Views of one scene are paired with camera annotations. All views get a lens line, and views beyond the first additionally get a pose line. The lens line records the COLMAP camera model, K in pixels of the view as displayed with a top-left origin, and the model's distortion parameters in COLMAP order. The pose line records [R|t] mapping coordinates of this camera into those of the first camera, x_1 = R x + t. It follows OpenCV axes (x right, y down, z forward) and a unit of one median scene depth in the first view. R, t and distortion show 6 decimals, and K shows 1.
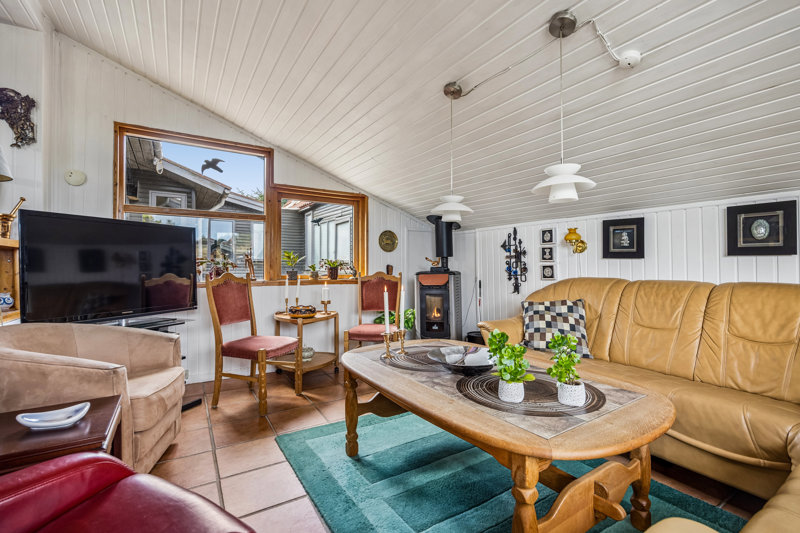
lens RADIAL K [[361.9, 0, 401.2], [0, 361.9, 263.7], [0, 0, 1]] dist [-0.011058, -0.000080]
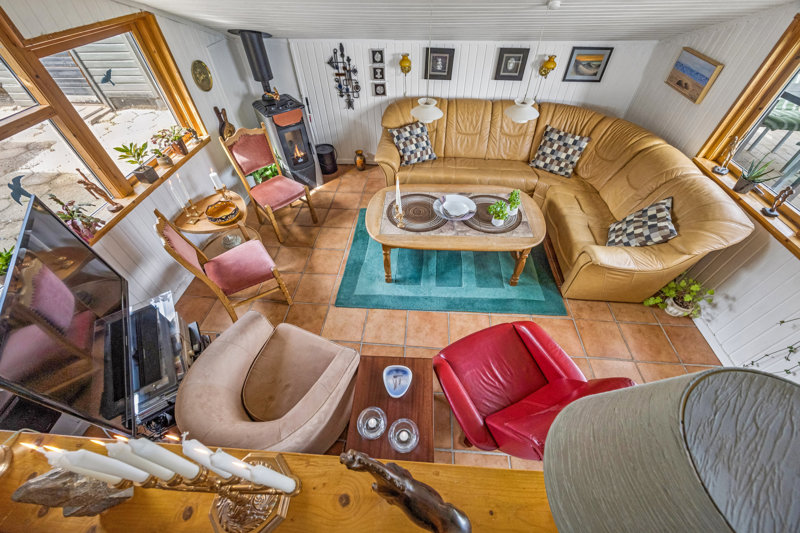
lens RADIAL K [[307.6, 0, 402.1], [0, 307.6, 269.3], [0, 0, 1]] dist [-0.000159, 0.000016]
pose [[0.583654, -0.601925, 0.545008, -0.512380], [0.004313, 0.673479, 0.739194, -0.347961], [-0.811991, -0.429083, 0.395675, 0.235095]]
